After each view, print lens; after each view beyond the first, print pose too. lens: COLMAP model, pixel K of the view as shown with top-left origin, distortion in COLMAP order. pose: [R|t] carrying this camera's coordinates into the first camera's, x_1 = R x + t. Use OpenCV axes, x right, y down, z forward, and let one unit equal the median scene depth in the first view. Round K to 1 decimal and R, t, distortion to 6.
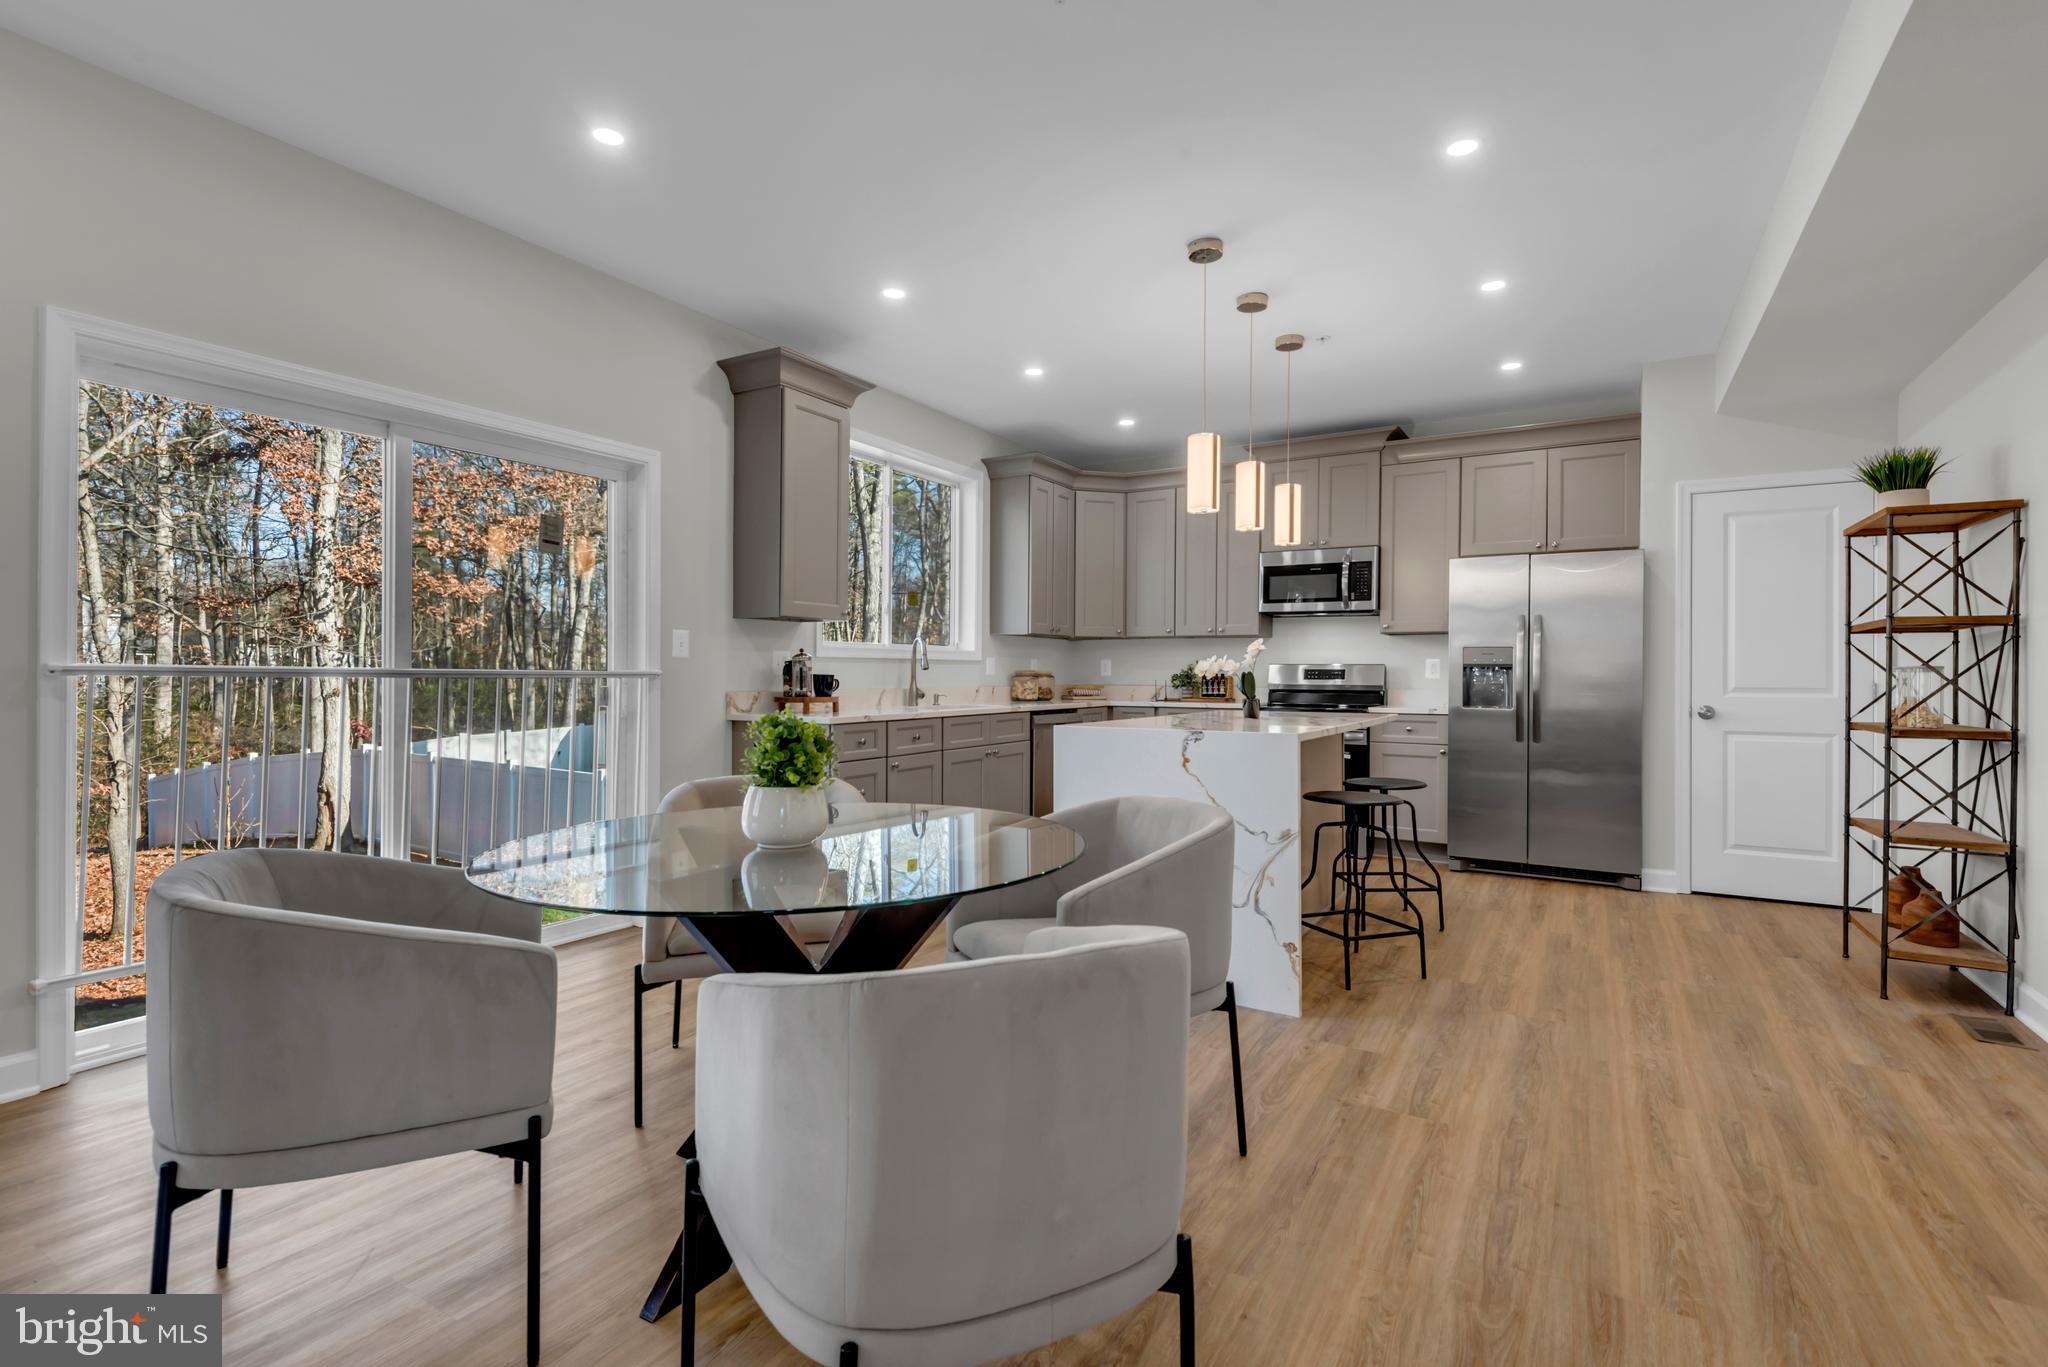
lens RADIAL K [[966.1, 0, 1048.0], [0, 966.1, 665.8], [0, 0, 1]] dist [0.025030, -0.017946]
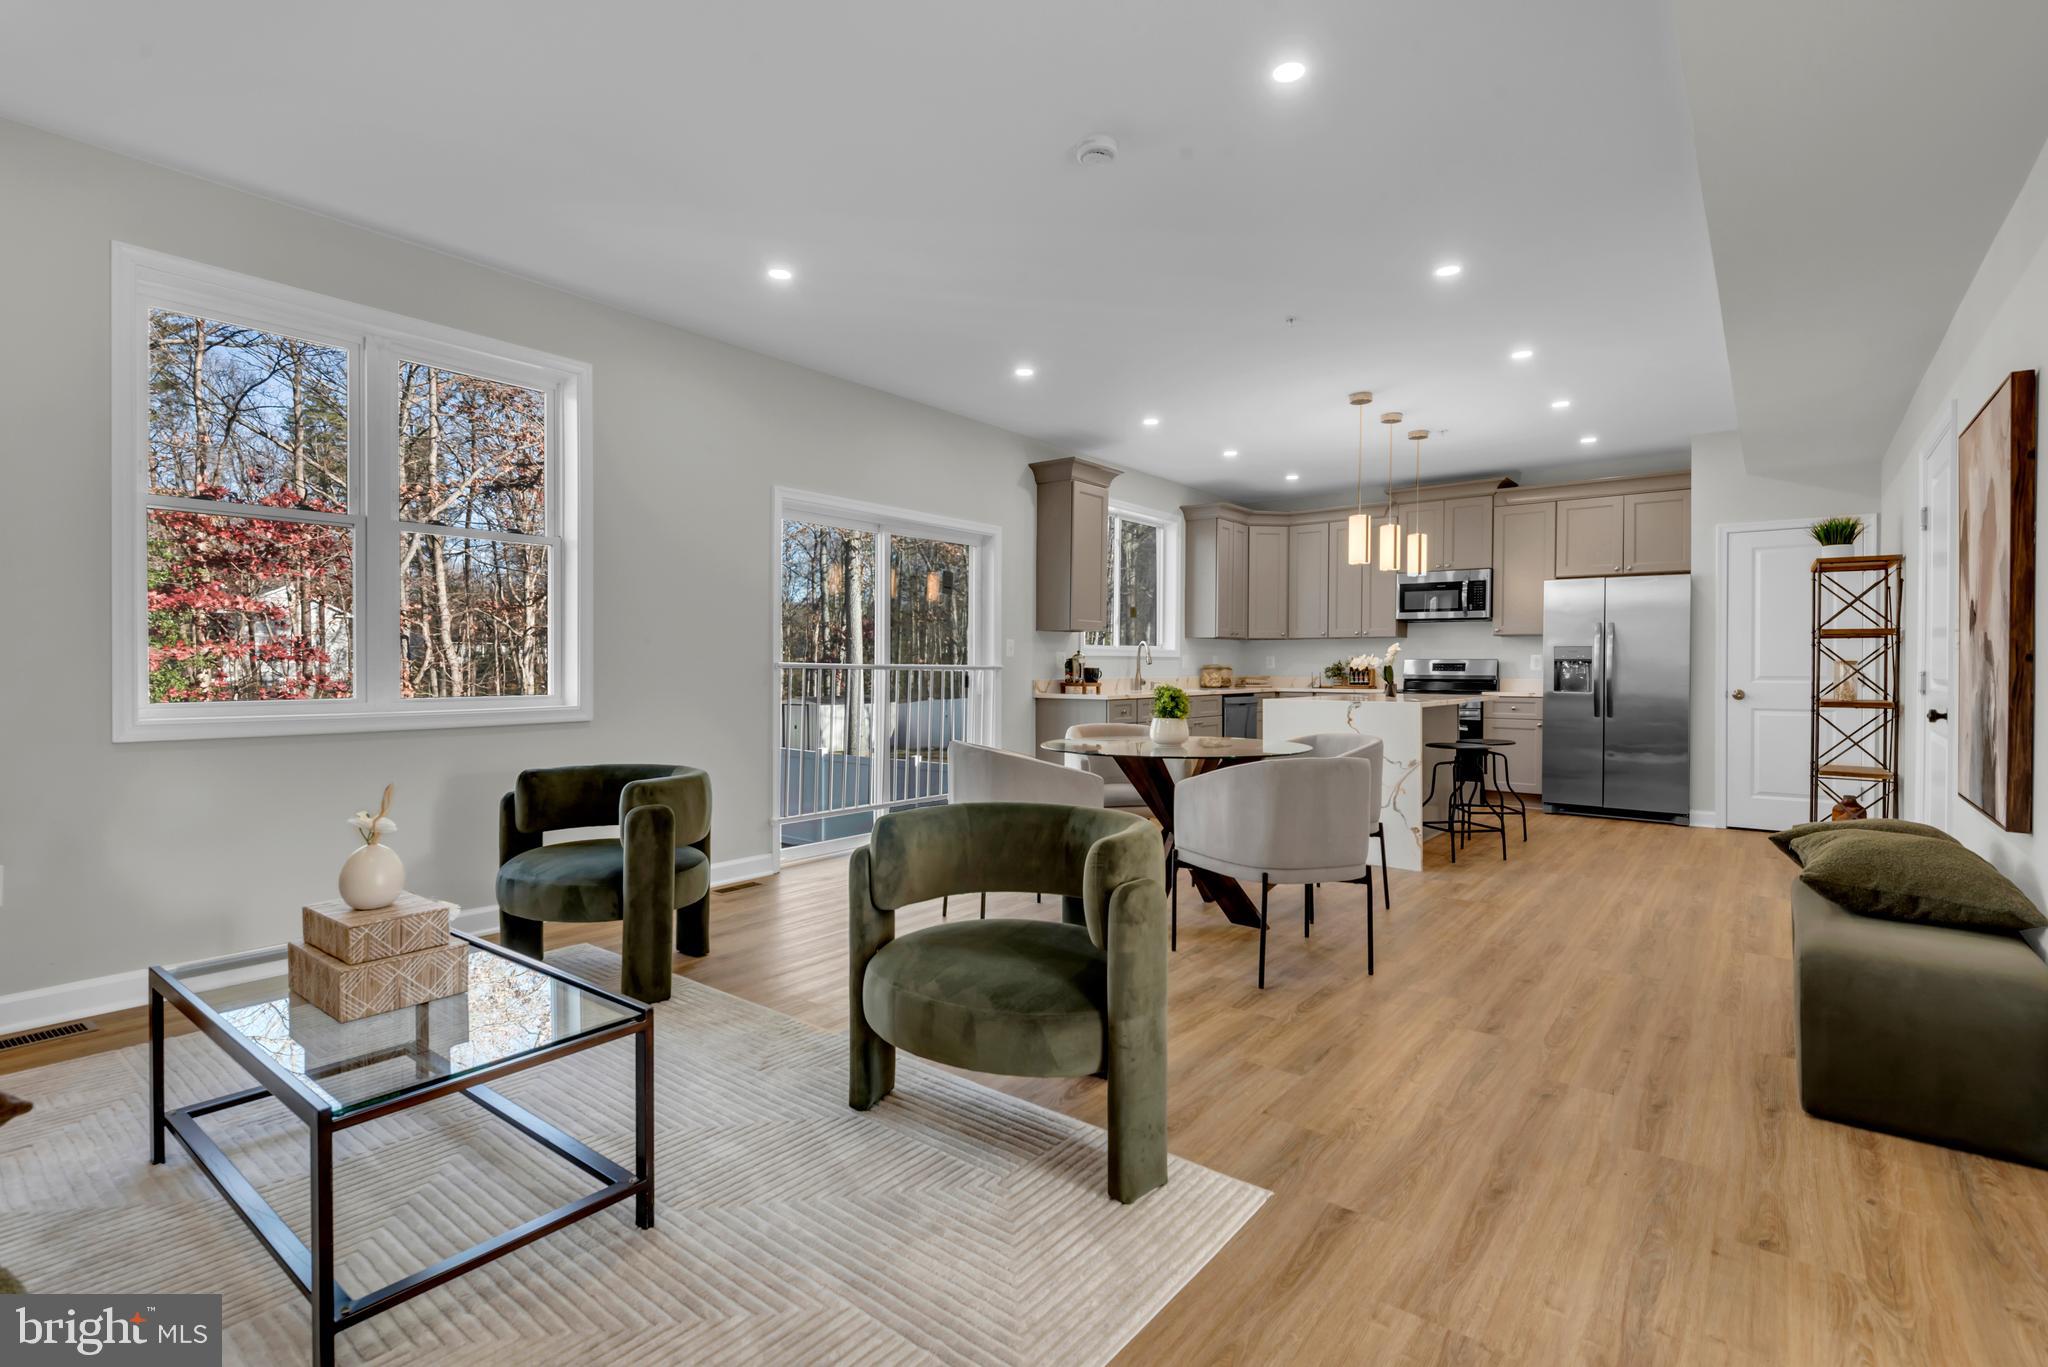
lens RADIAL K [[966.1, 0, 1048.0], [0, 966.1, 665.8], [0, 0, 1]] dist [0.025030, -0.017946]
pose [[0.991531, -0.001943, -0.129858, -0.096241], [0.002853, 0.999973, 0.006819, -0.003999], [0.129841, -0.007132, 0.991509, -0.442204]]
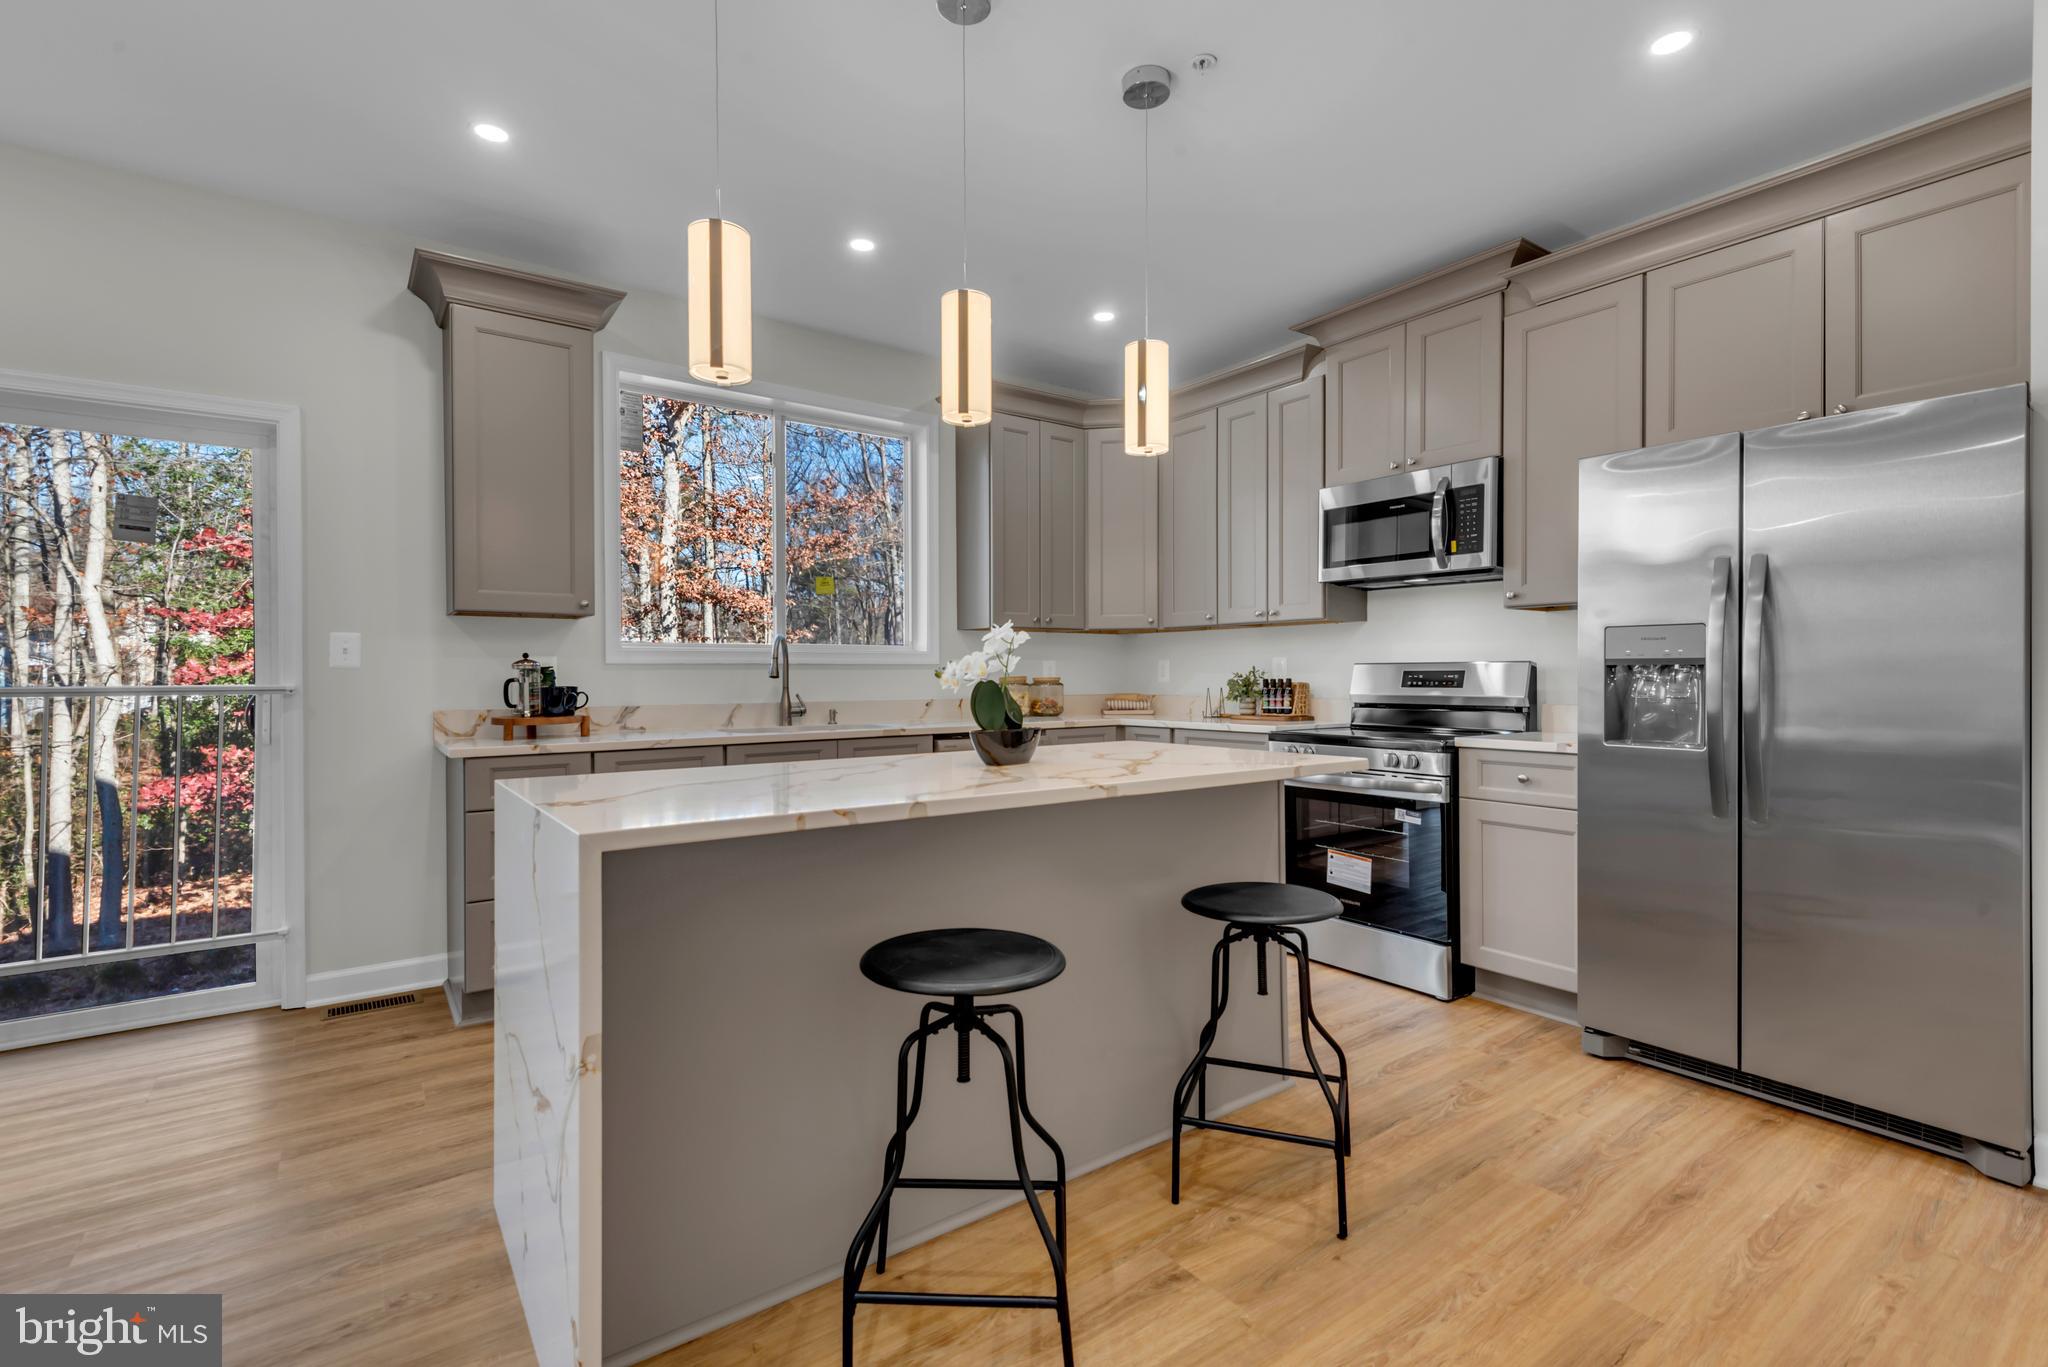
lens RADIAL K [[963.6, 0, 1010.3], [0, 963.6, 676.6], [0, 0, 1]] dist [0.028105, -0.009486]
pose [[0.914946, -0.008897, -0.403478, 0.362413], [0.012688, 0.999897, 0.006723, -0.000097], [0.403377, -0.011270, 0.914964, 0.413046]]
